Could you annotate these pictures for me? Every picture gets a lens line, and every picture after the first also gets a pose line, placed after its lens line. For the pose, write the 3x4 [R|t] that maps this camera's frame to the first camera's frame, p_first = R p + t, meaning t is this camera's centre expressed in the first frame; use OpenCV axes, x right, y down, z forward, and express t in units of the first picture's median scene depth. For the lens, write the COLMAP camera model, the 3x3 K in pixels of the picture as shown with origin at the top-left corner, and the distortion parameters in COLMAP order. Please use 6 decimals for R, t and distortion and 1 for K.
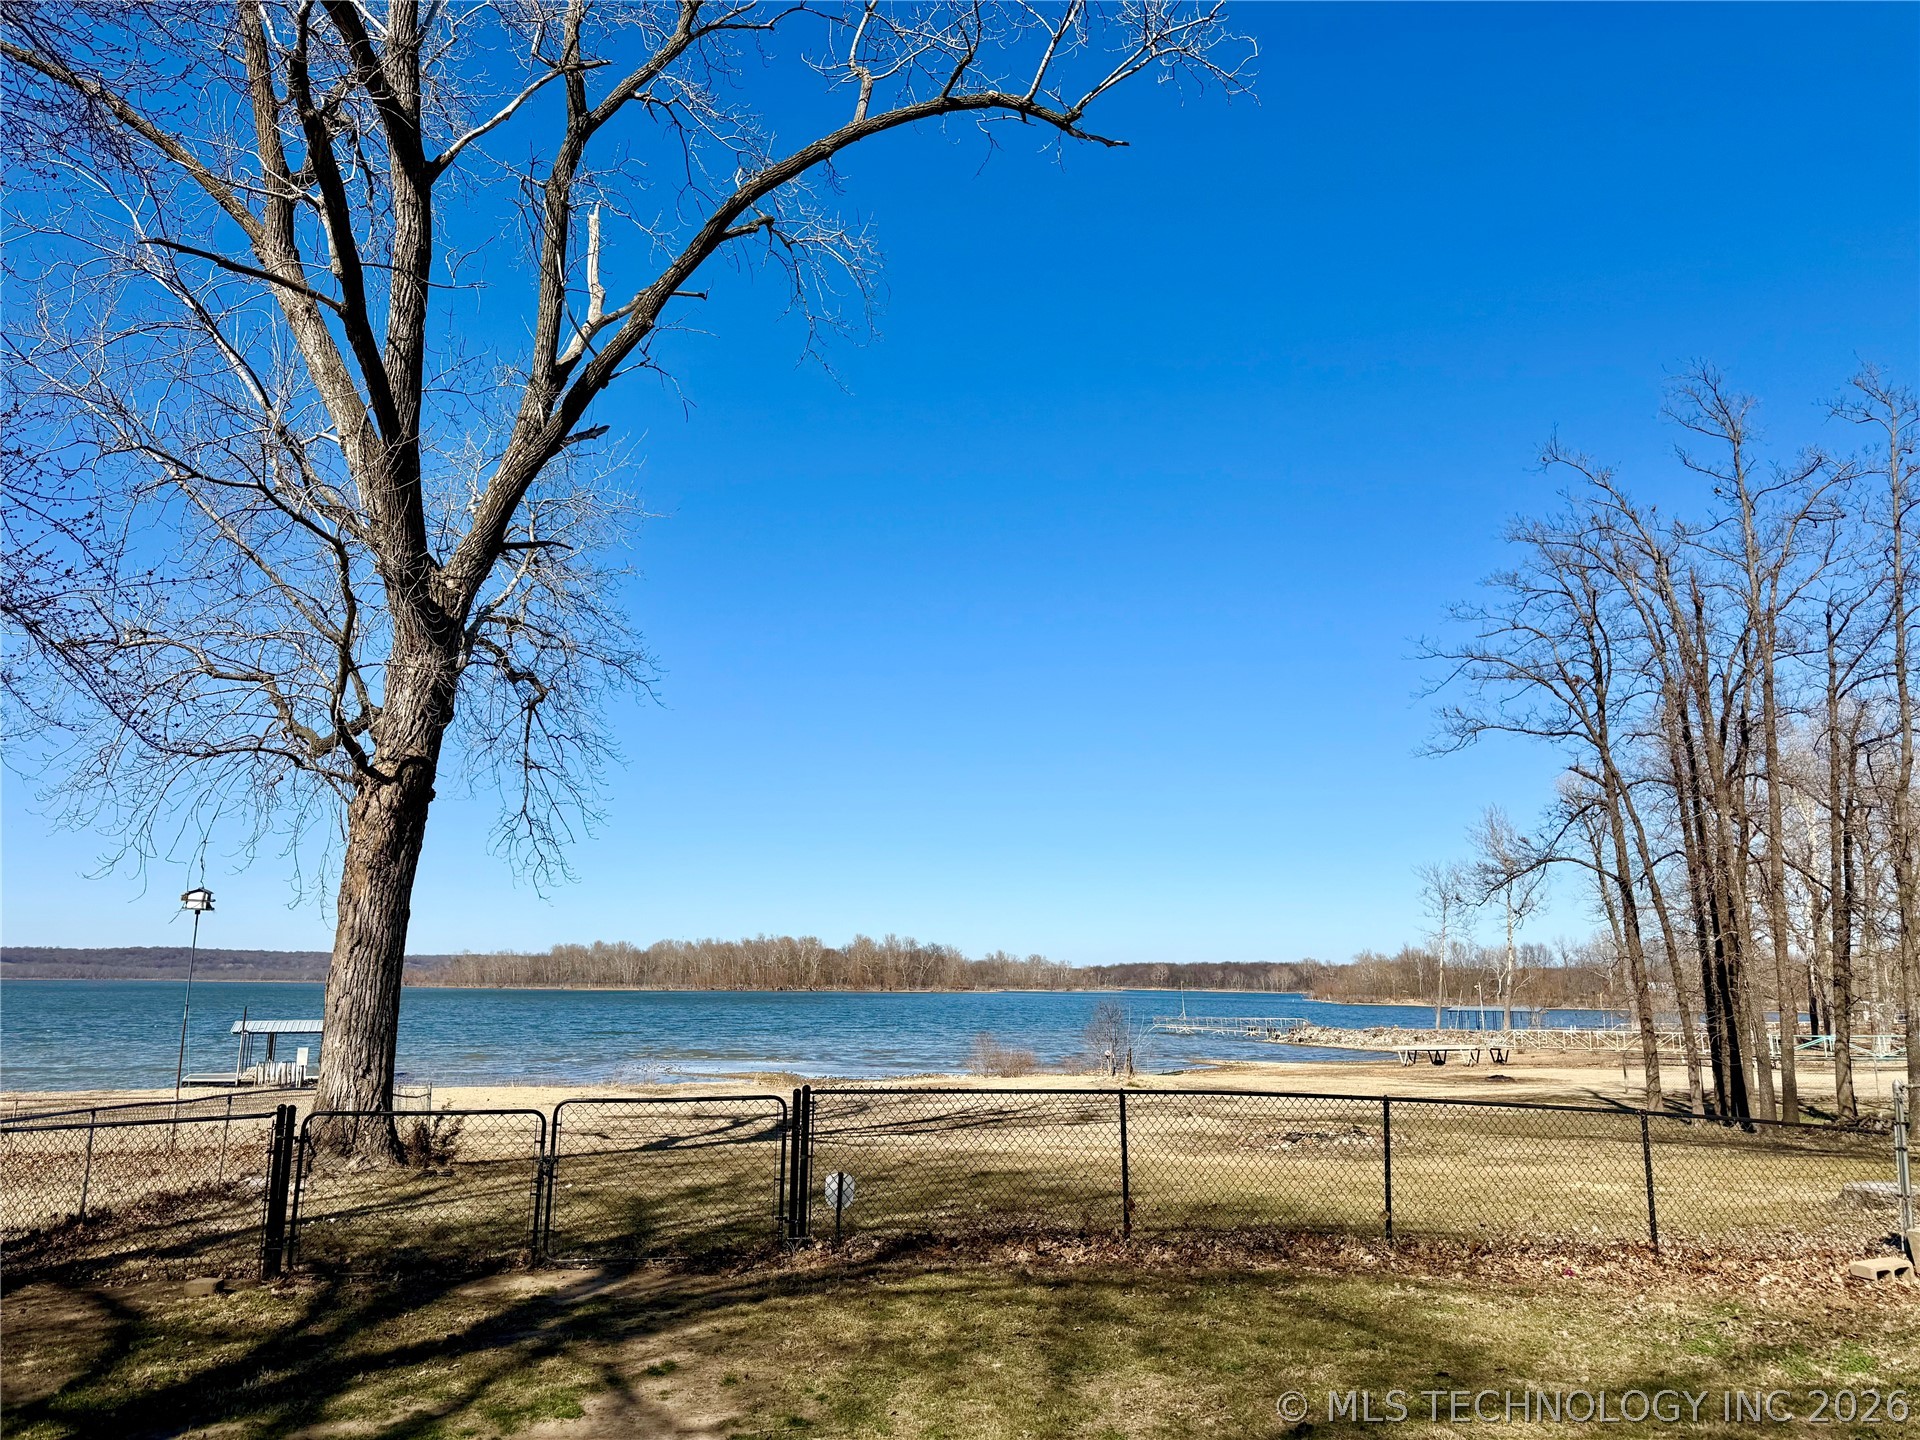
lens RADIAL K [[1339.3, 0, 960.0], [0, 1339.3, 720.0], [0, 0, 1]] dist [0.106820, -0.146662]
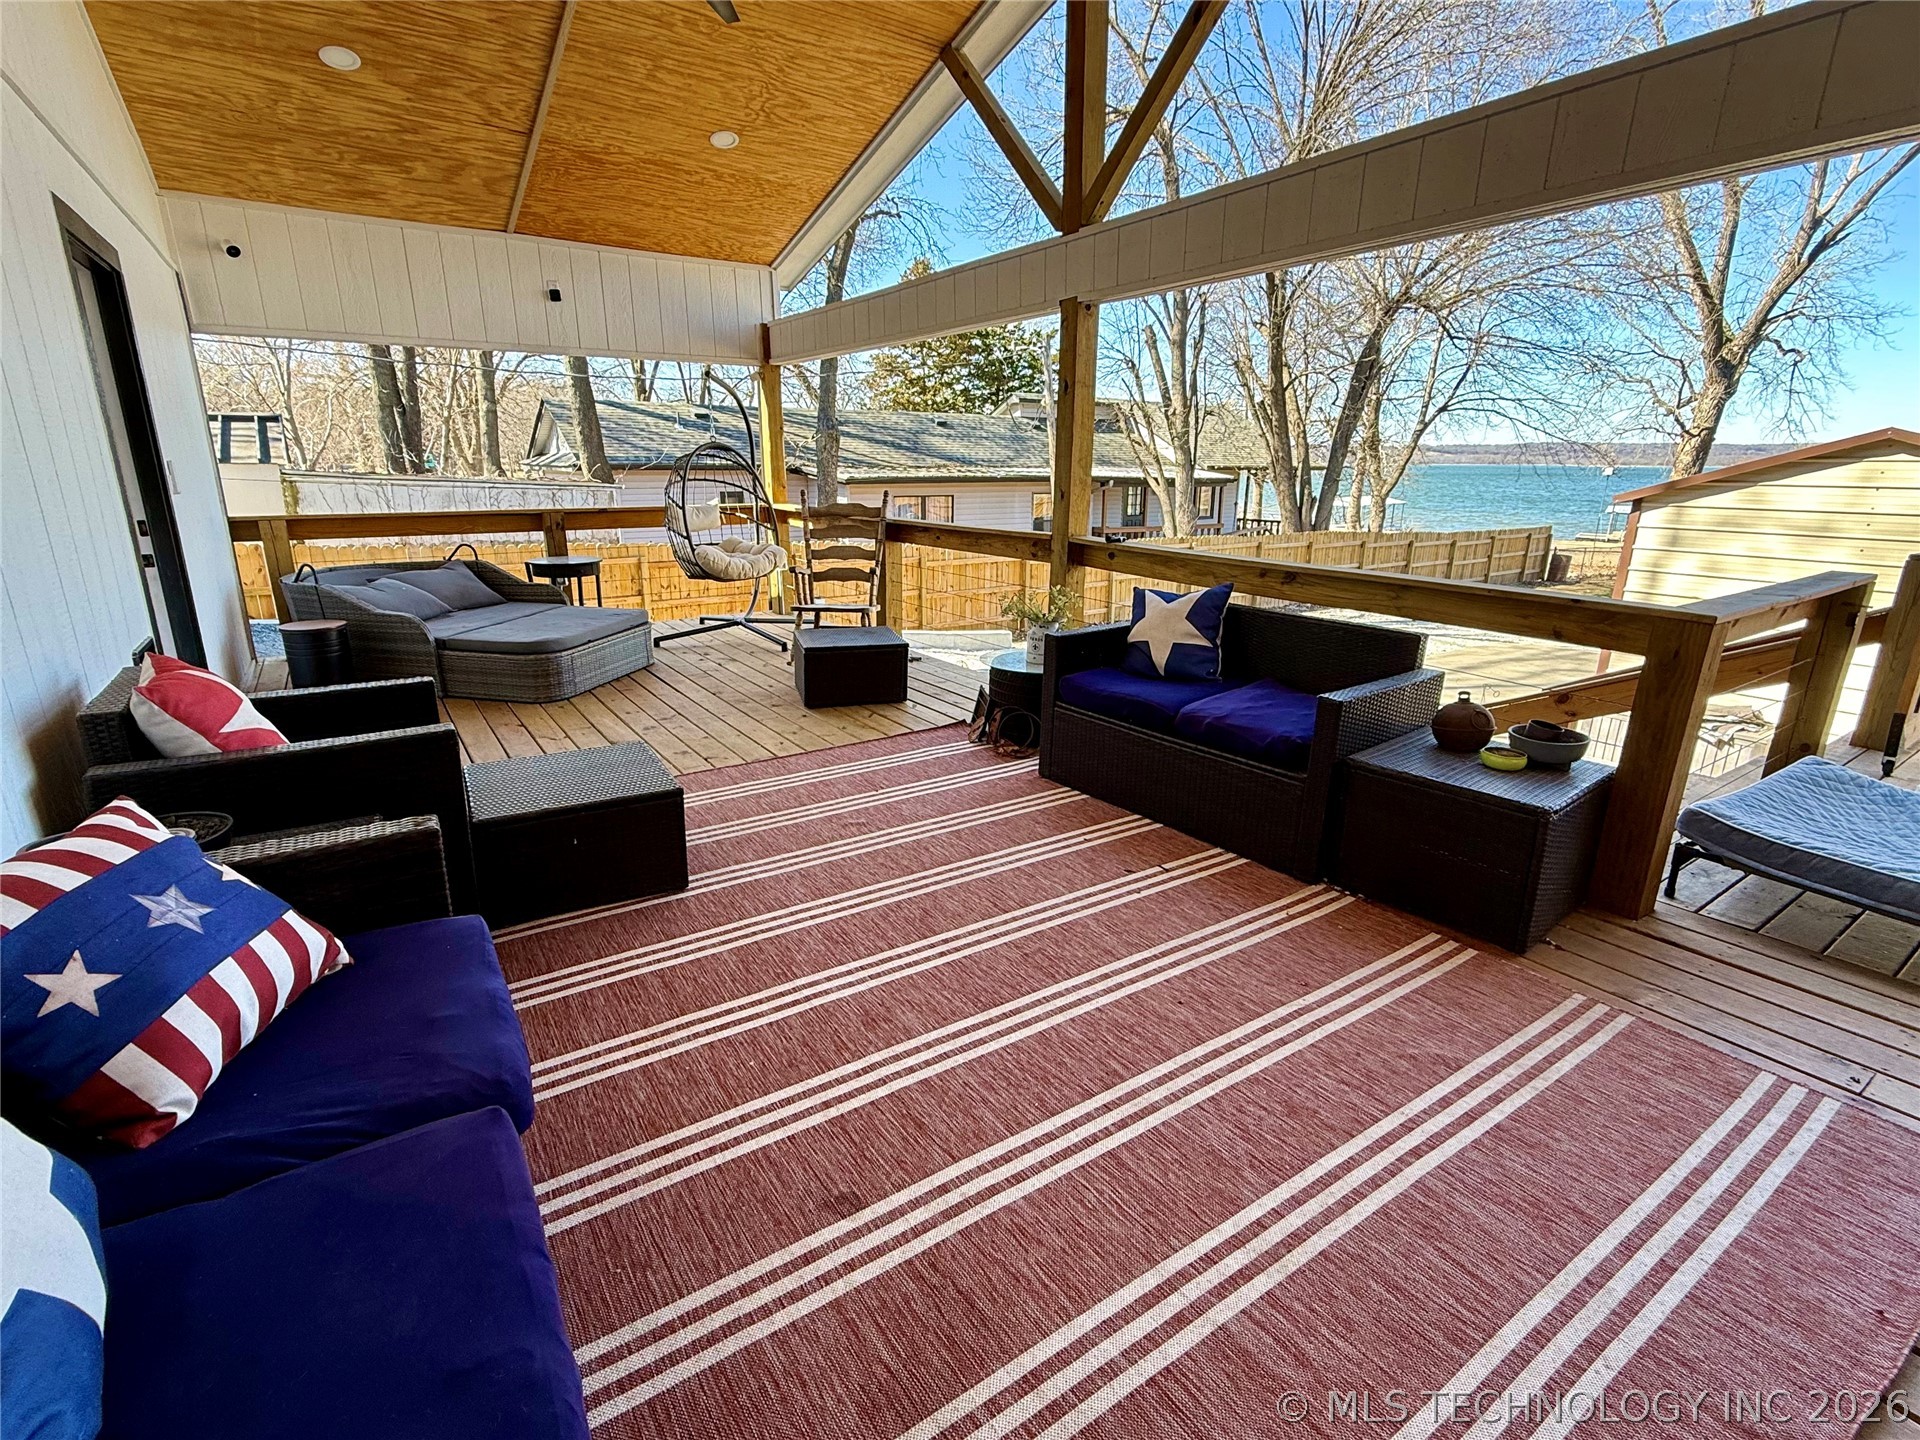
lens RADIAL K [[890.2, 0, 956.9], [0, 890.2, 719.8], [0, 0, 1]] dist [-0.001099, -0.000501]
pose [[0.464656, 0.241917, -0.851805, 0.291659], [0.168046, 0.920384, 0.353062, -0.166496], [0.869399, -0.307195, 0.387009, -0.612154]]
